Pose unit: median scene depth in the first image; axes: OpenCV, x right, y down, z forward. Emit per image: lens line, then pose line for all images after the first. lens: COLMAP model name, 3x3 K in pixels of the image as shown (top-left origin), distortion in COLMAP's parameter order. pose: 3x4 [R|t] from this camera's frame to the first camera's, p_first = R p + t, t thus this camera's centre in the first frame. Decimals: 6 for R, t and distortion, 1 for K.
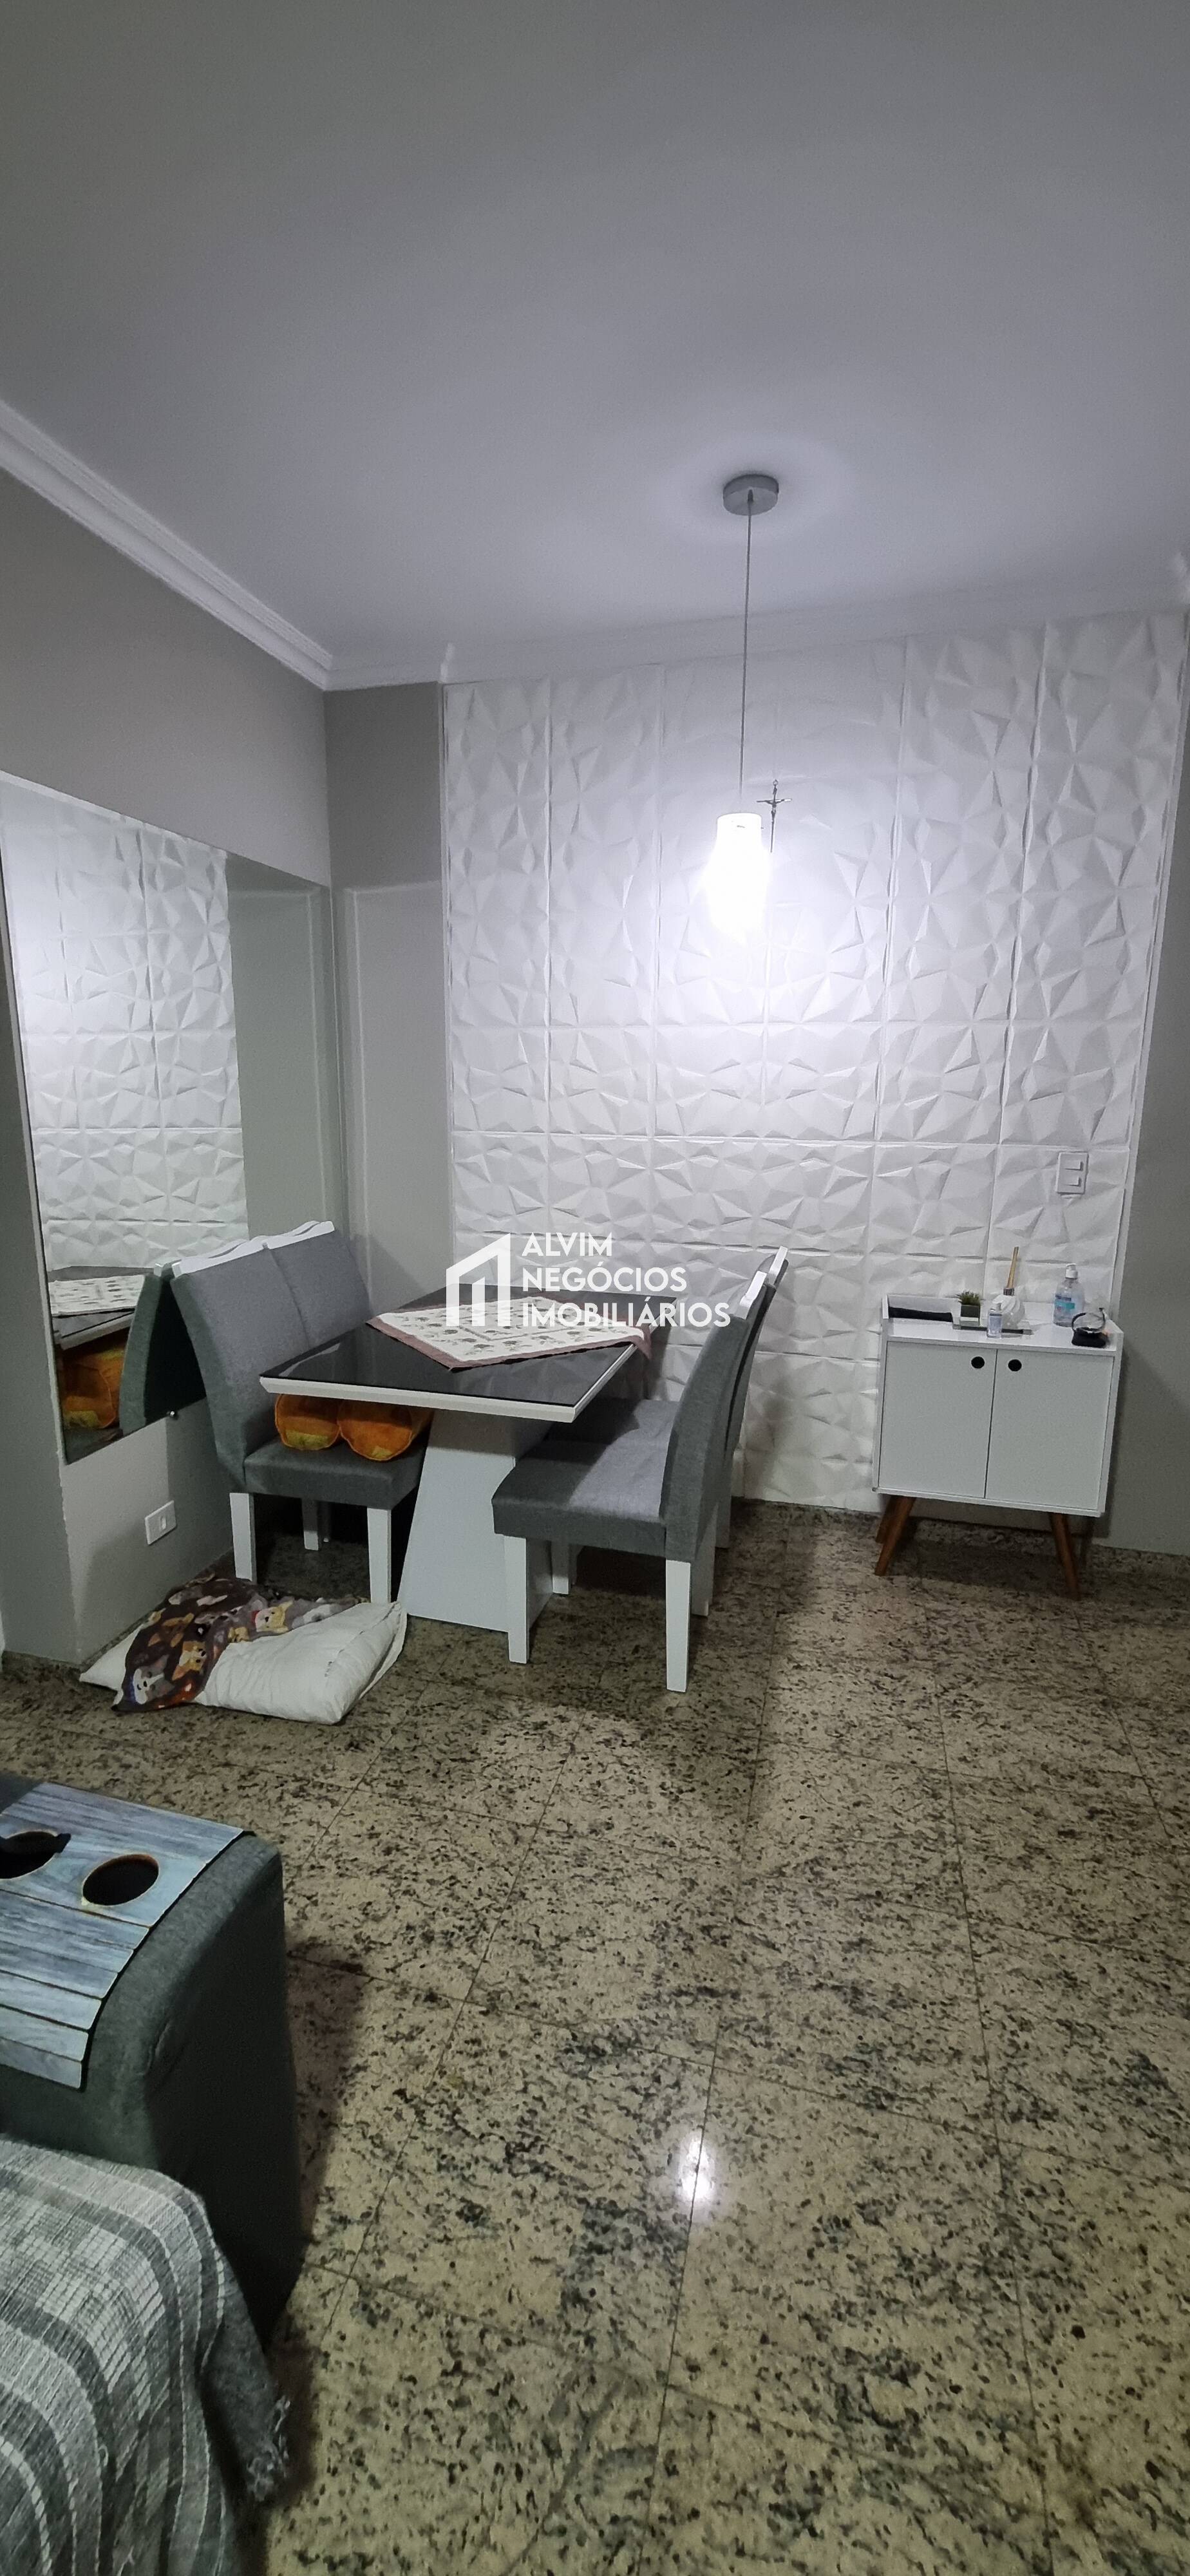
lens RADIAL K [[1015.4, 0, 564.2], [0, 1015.4, 1287.5], [0, 0, 1]] dist [0.009228, -0.005990]
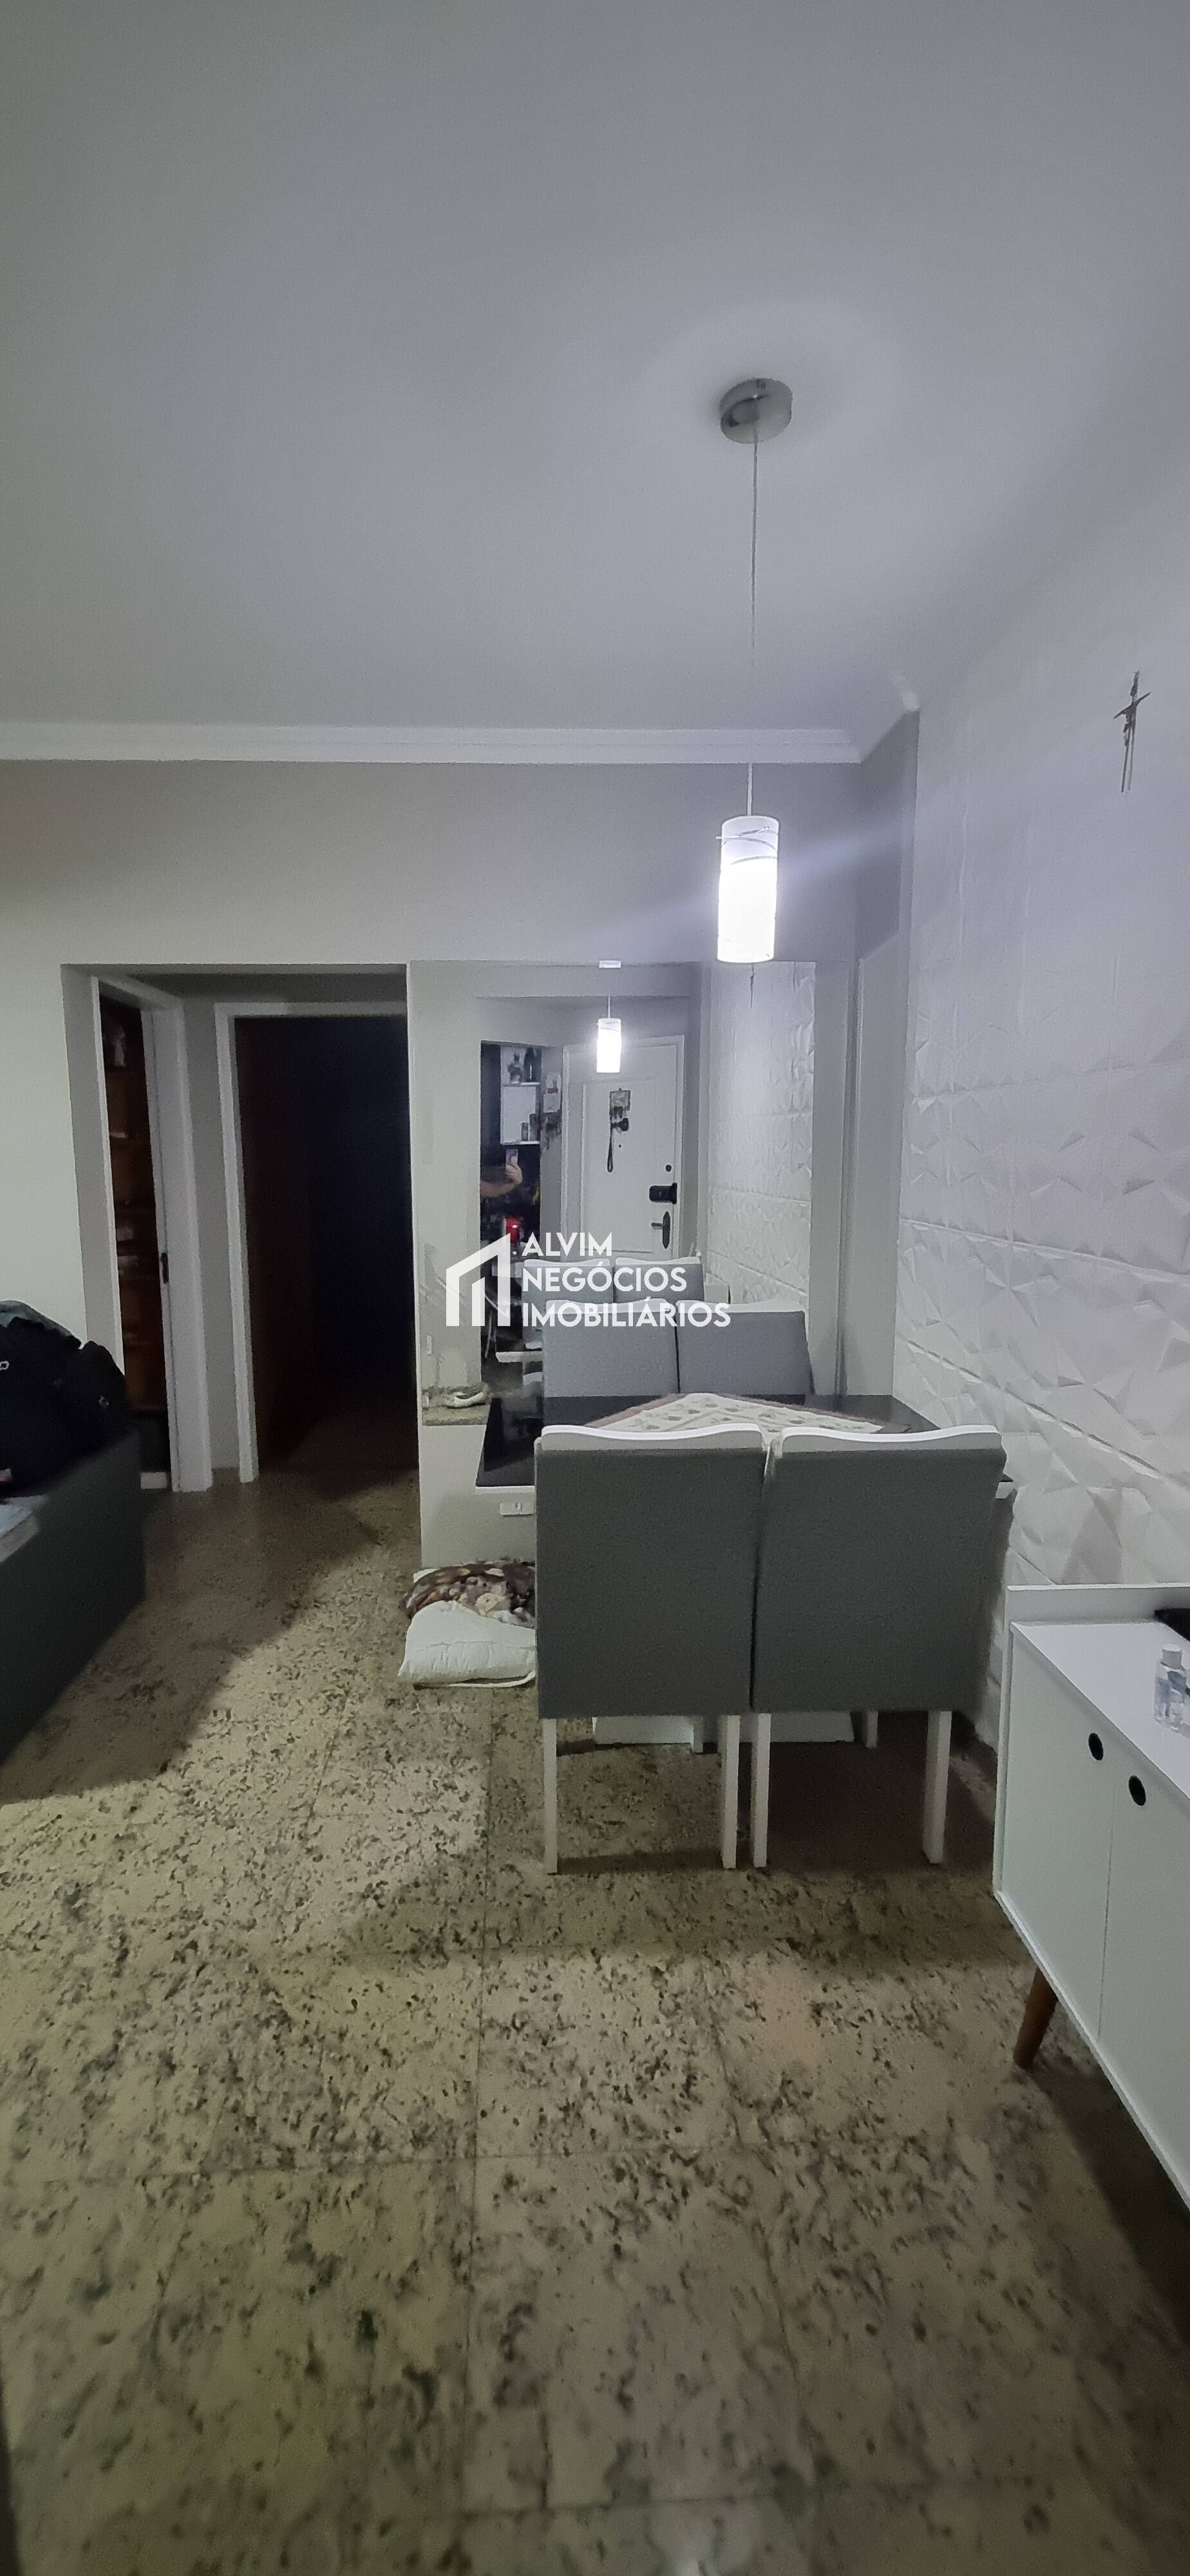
lens RADIAL K [[1019.4, 0, 563.2], [0, 1019.4, 1286.5], [0, 0, 1]] dist [0.003439, -0.000796]
pose [[0.313939, 0.124885, -0.941194, 0.988958], [-0.187403, 0.979960, 0.067519, -0.164376], [0.930764, 0.155186, 0.331052, 0.745872]]
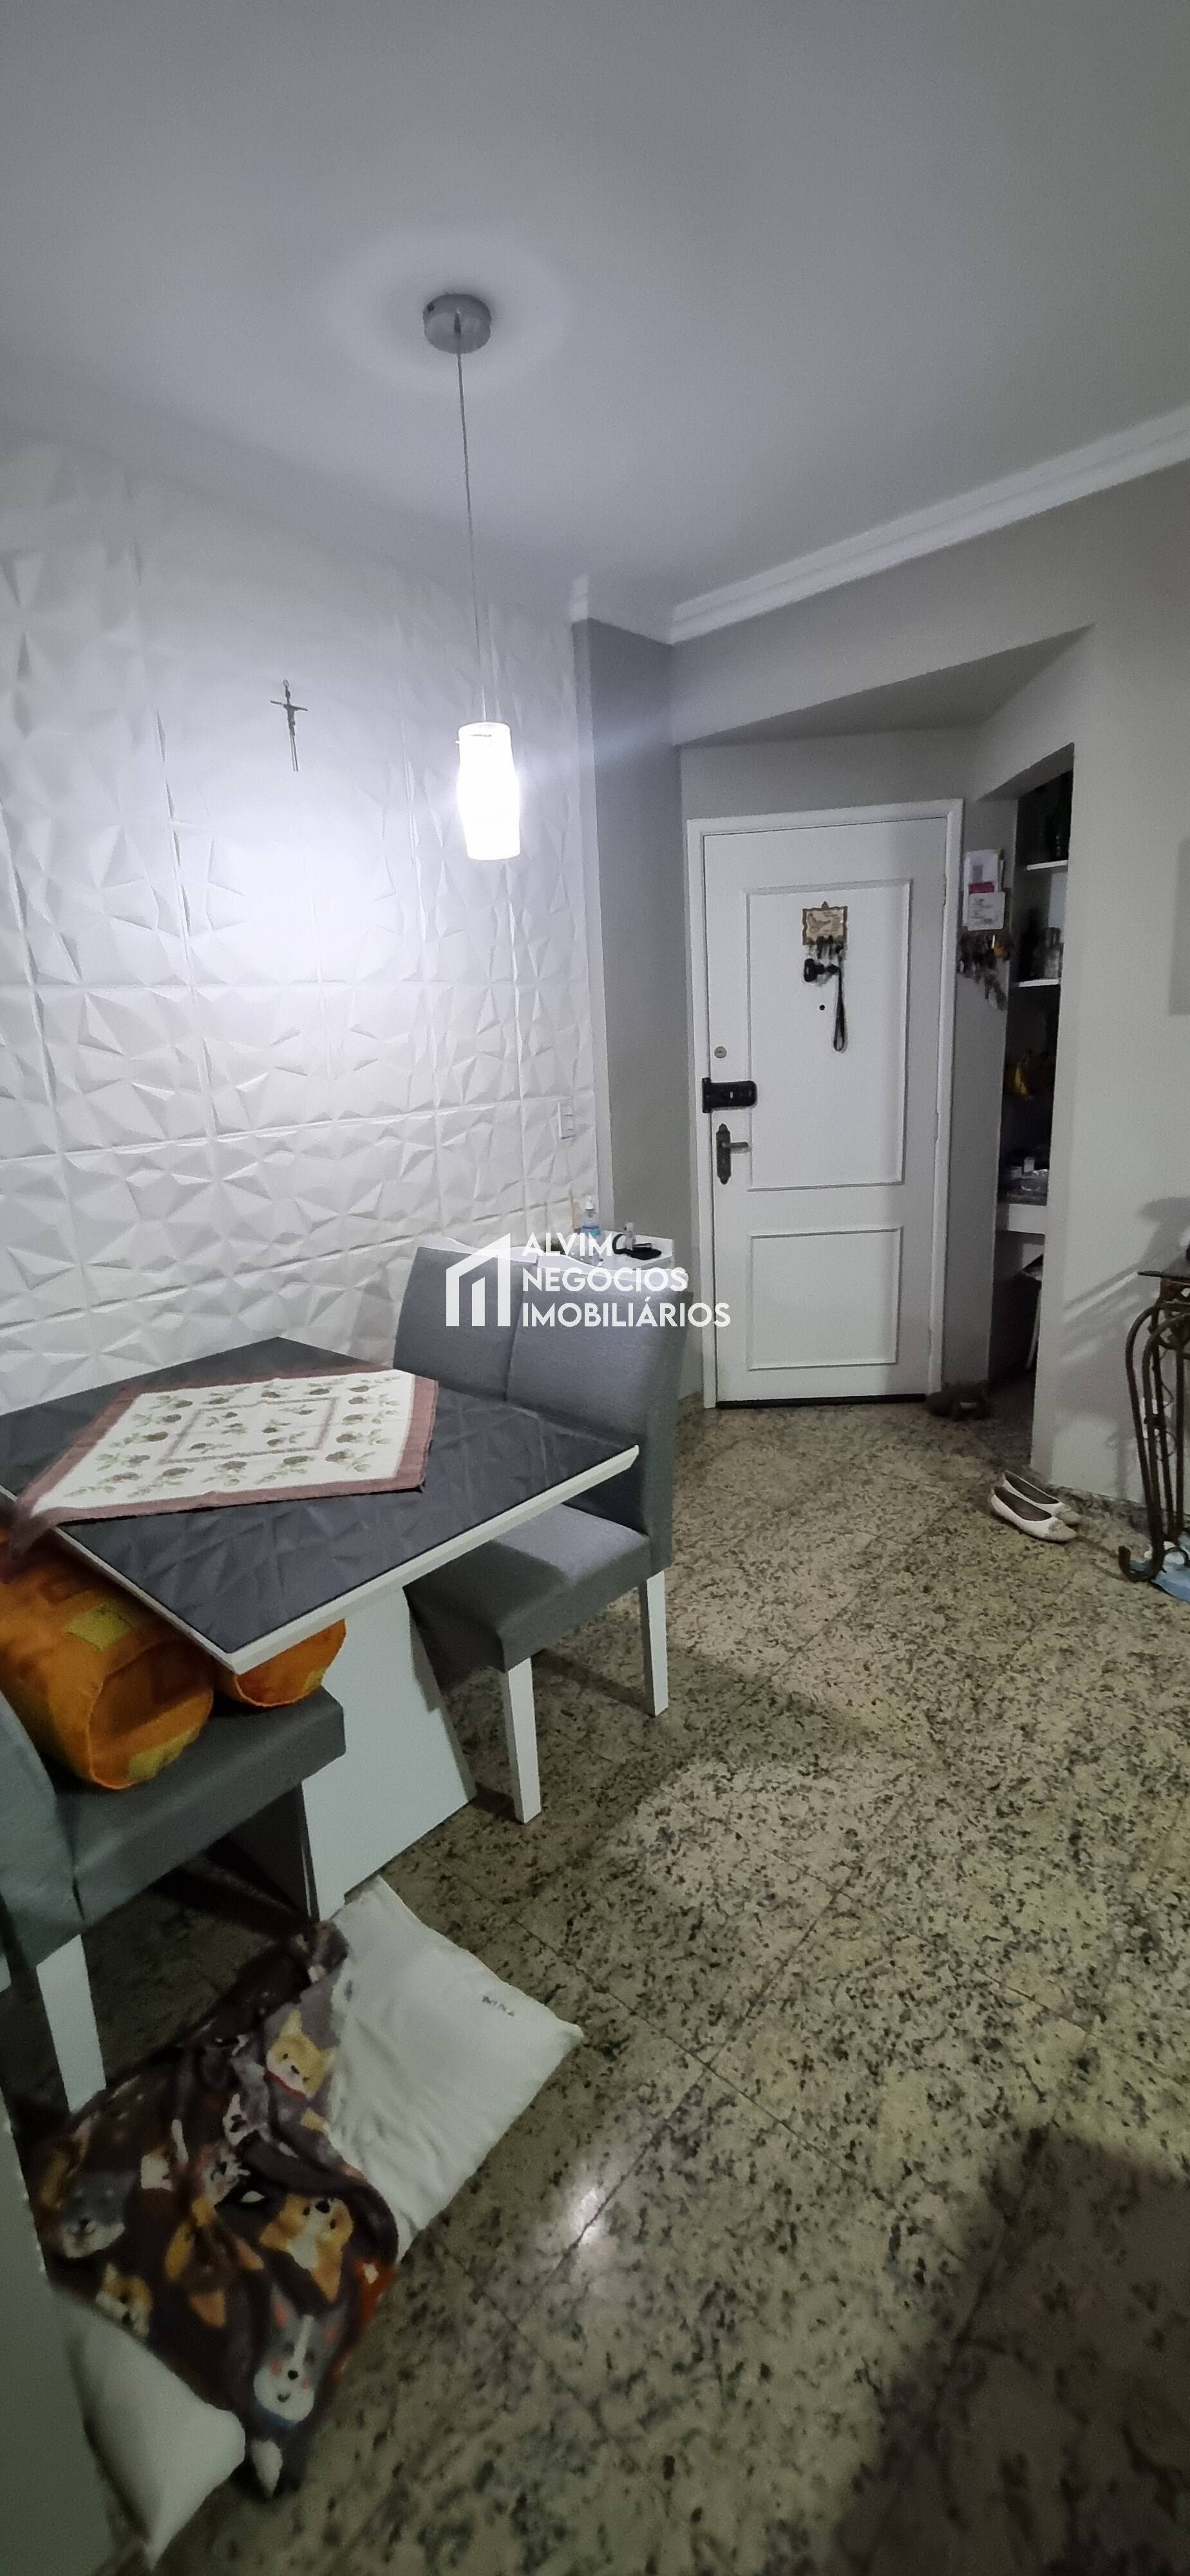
lens RADIAL K [[1015.4, 0, 564.2], [0, 1015.4, 1287.5], [0, 0, 1]] dist [0.009228, -0.005990]
pose [[0.442985, -0.247114, 0.861800, -0.708376], [0.237723, 0.959230, 0.152857, -0.145768], [-0.864437, 0.137156, 0.483669, 0.666073]]
